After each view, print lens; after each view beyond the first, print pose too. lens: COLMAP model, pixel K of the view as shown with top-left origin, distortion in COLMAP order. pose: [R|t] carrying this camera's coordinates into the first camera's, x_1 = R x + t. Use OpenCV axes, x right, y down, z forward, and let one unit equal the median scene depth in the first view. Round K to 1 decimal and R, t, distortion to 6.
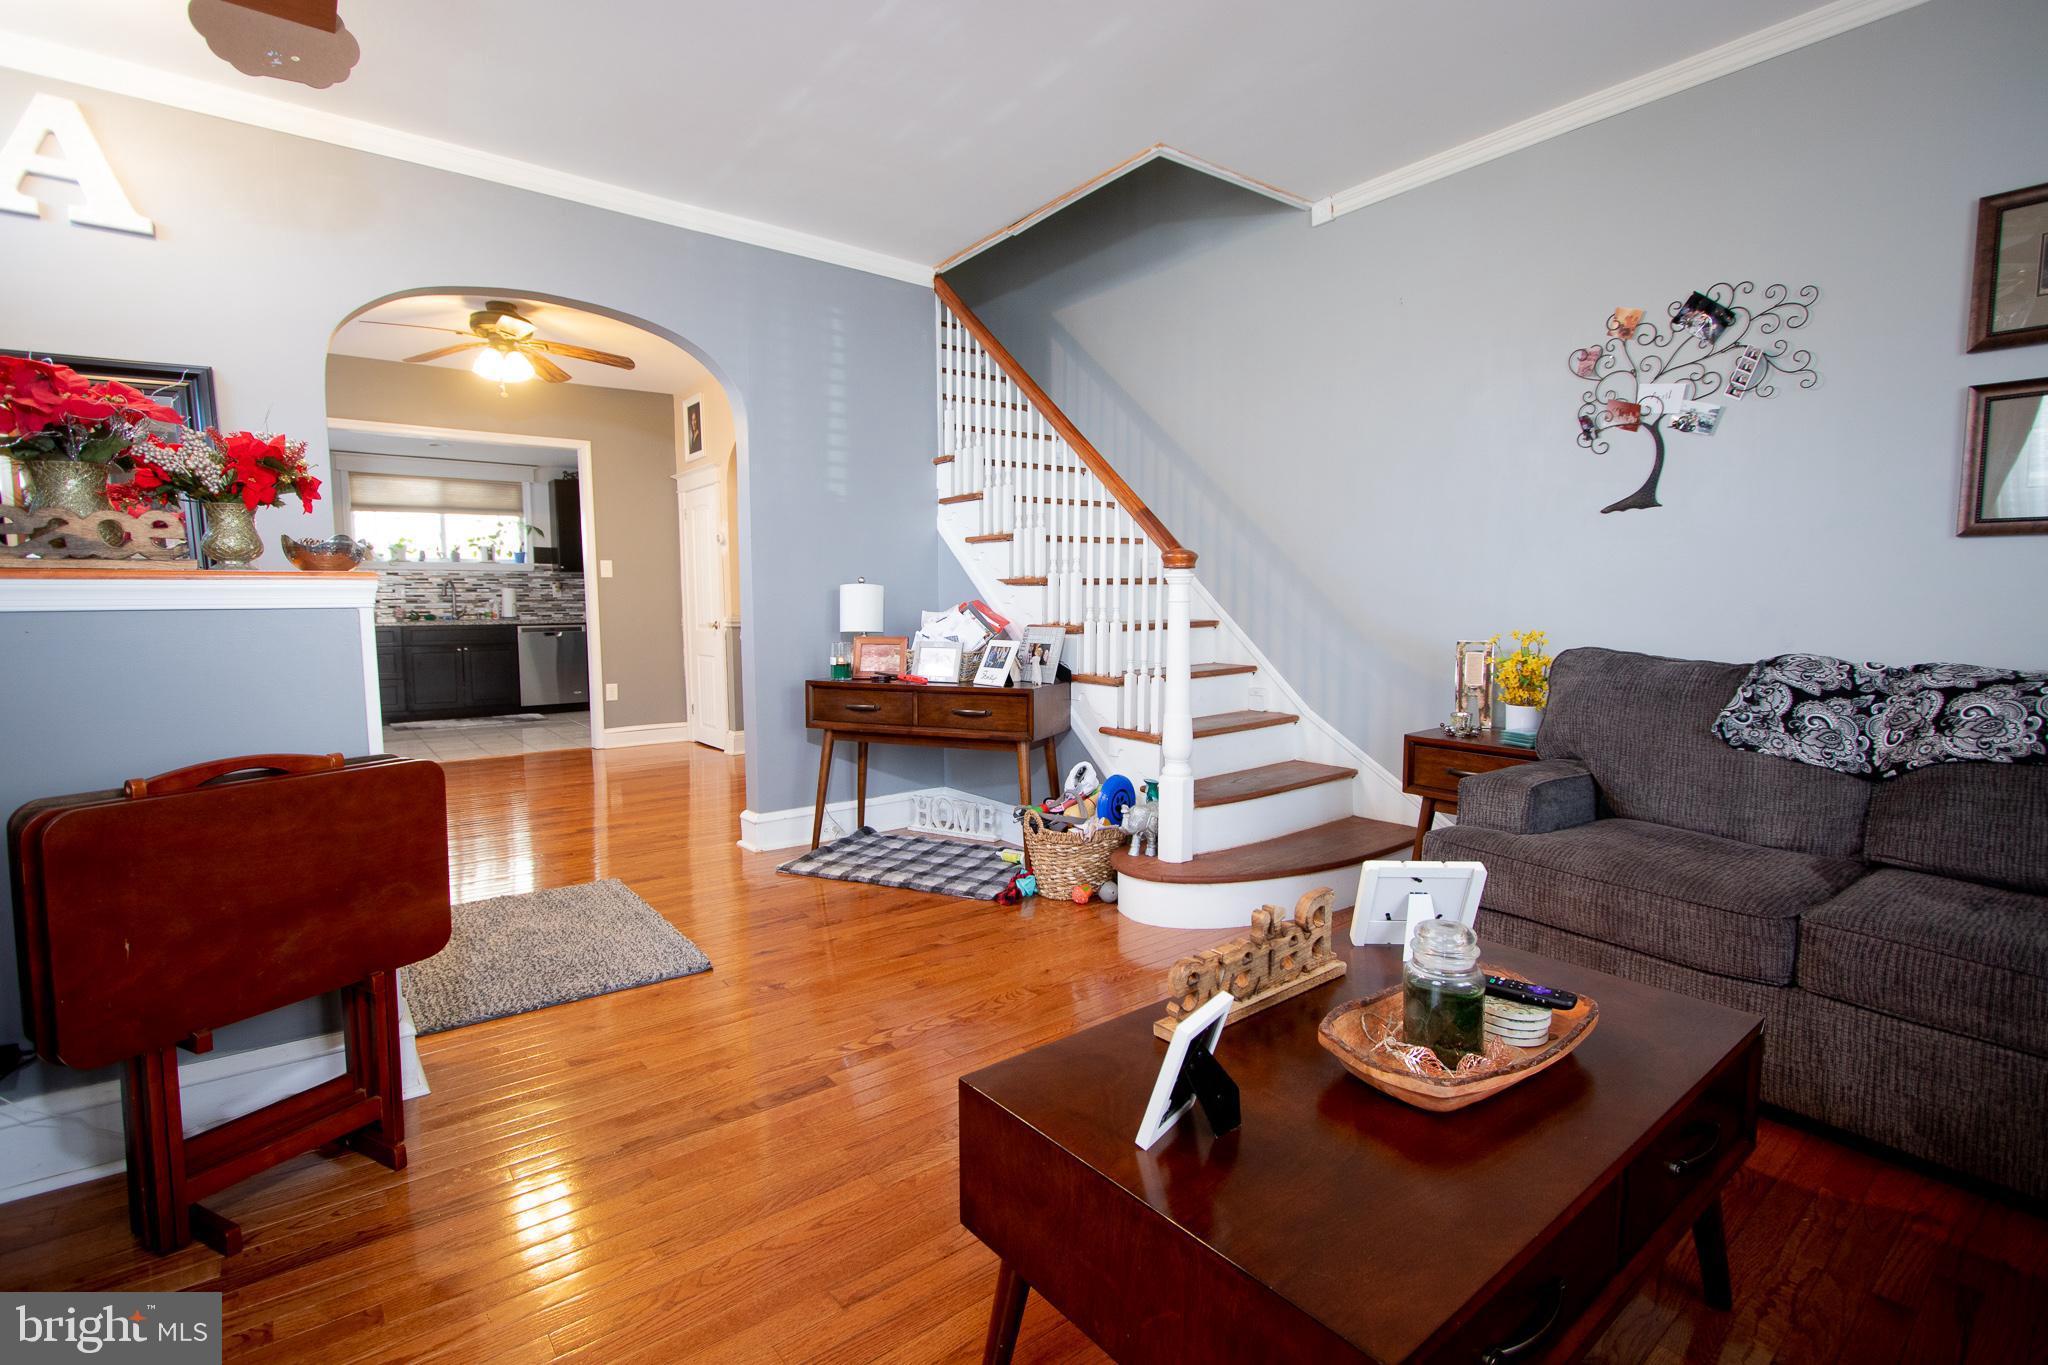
lens RADIAL K [[955.1, 0, 1028.4], [0, 955.1, 677.3], [0, 0, 1]] dist [-0.001161, 0.000176]
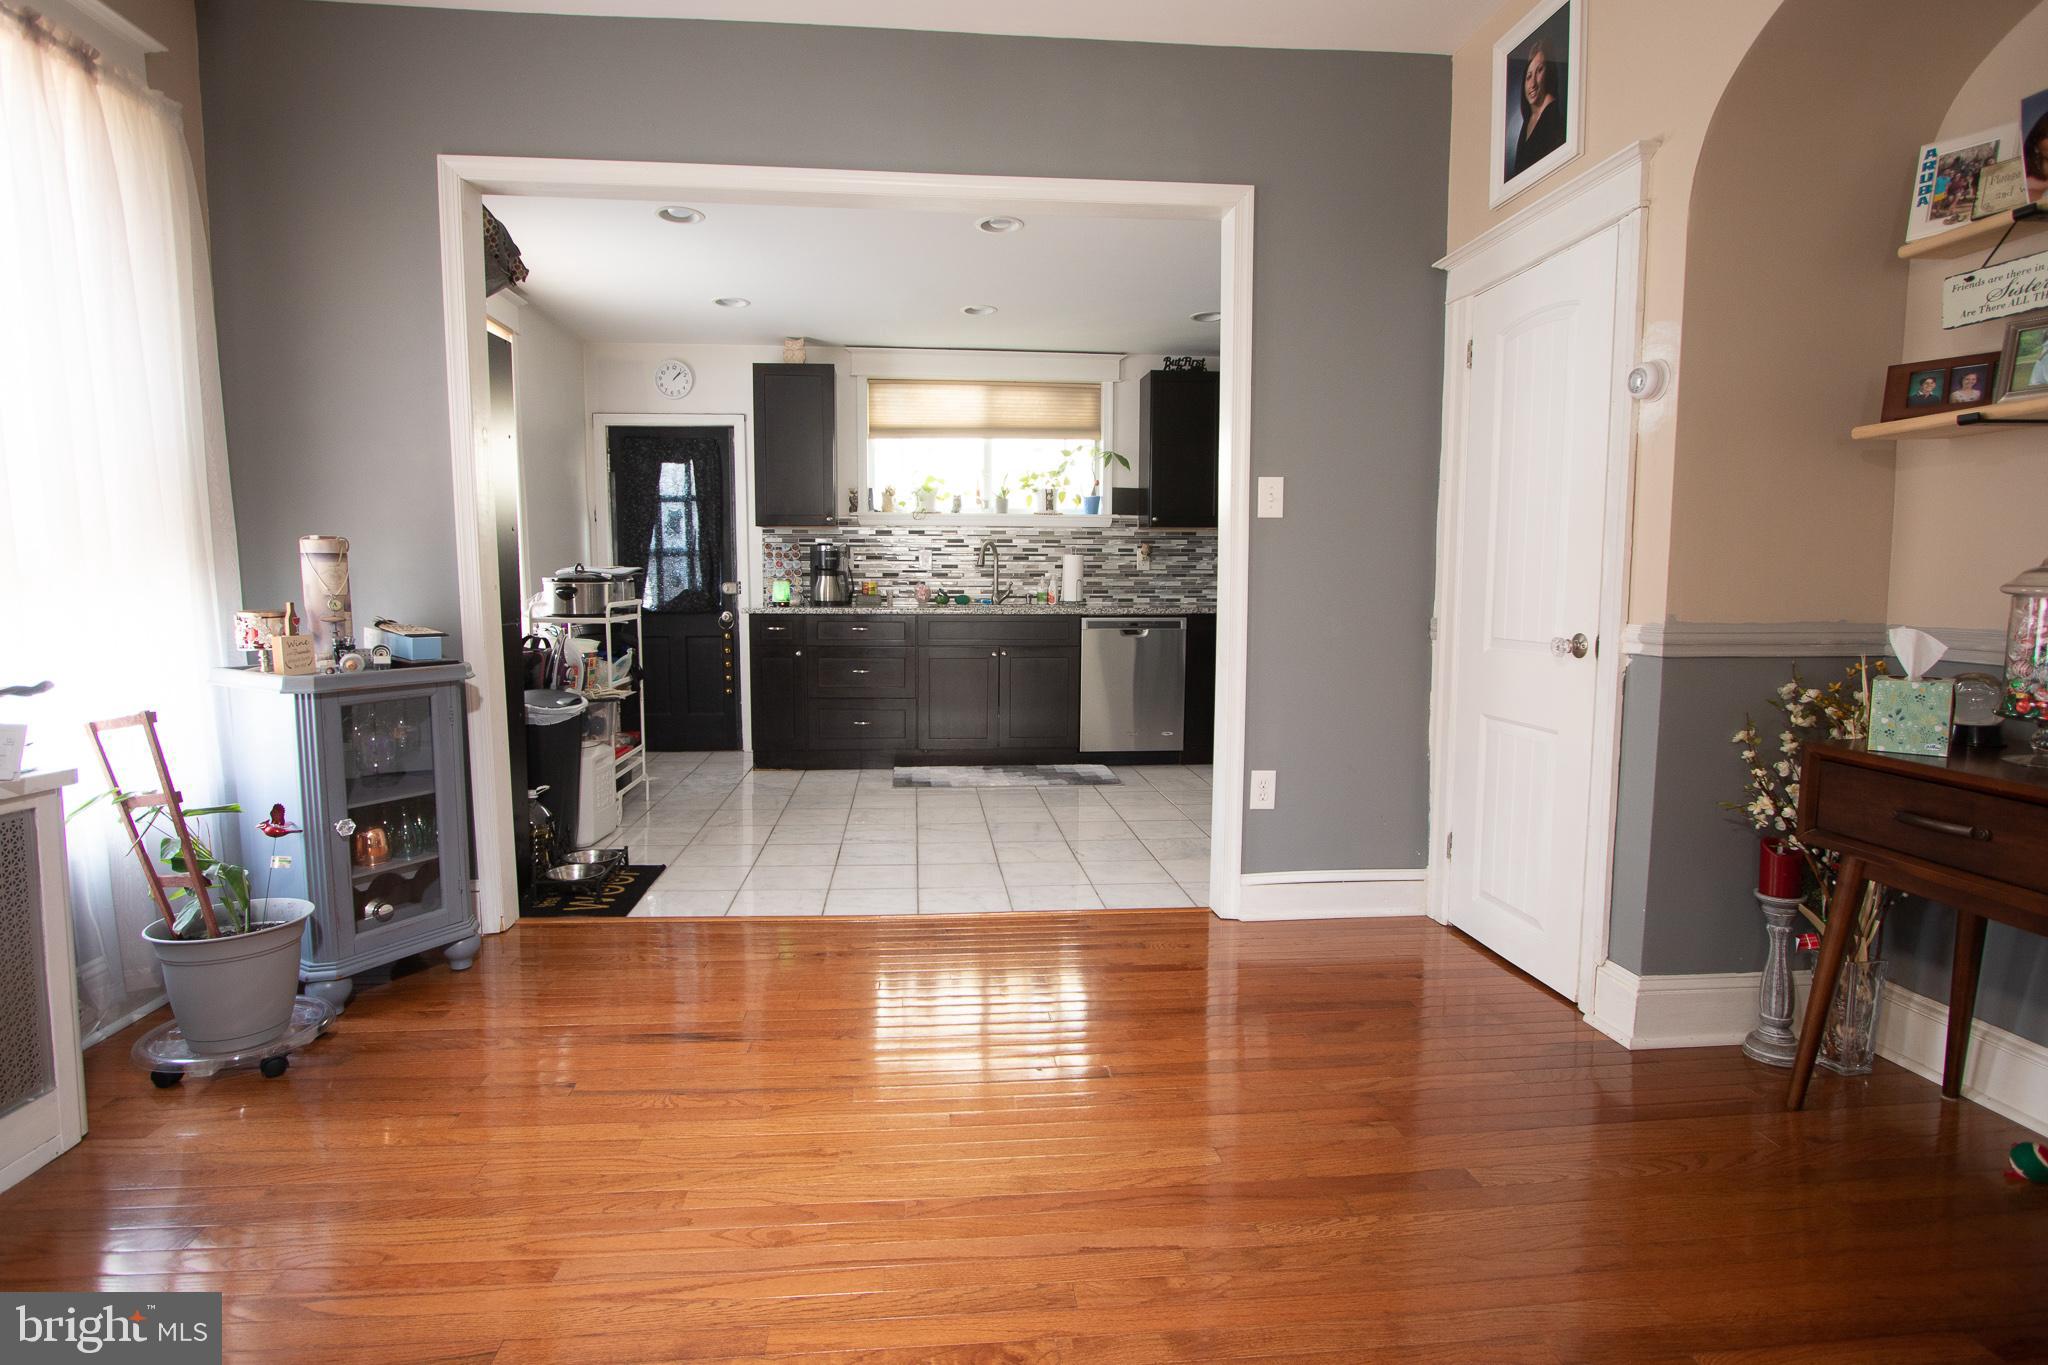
lens RADIAL K [[955.1, 0, 1017.4], [0, 955.1, 672.7], [0, 0, 1]] dist [-0.001161, 0.000176]
pose [[0.842632, 0.060279, -0.535106, -0.246212], [-0.051048, 0.998182, 0.032059, -0.036132], [0.536065, 0.000303, 0.844176, 0.472169]]
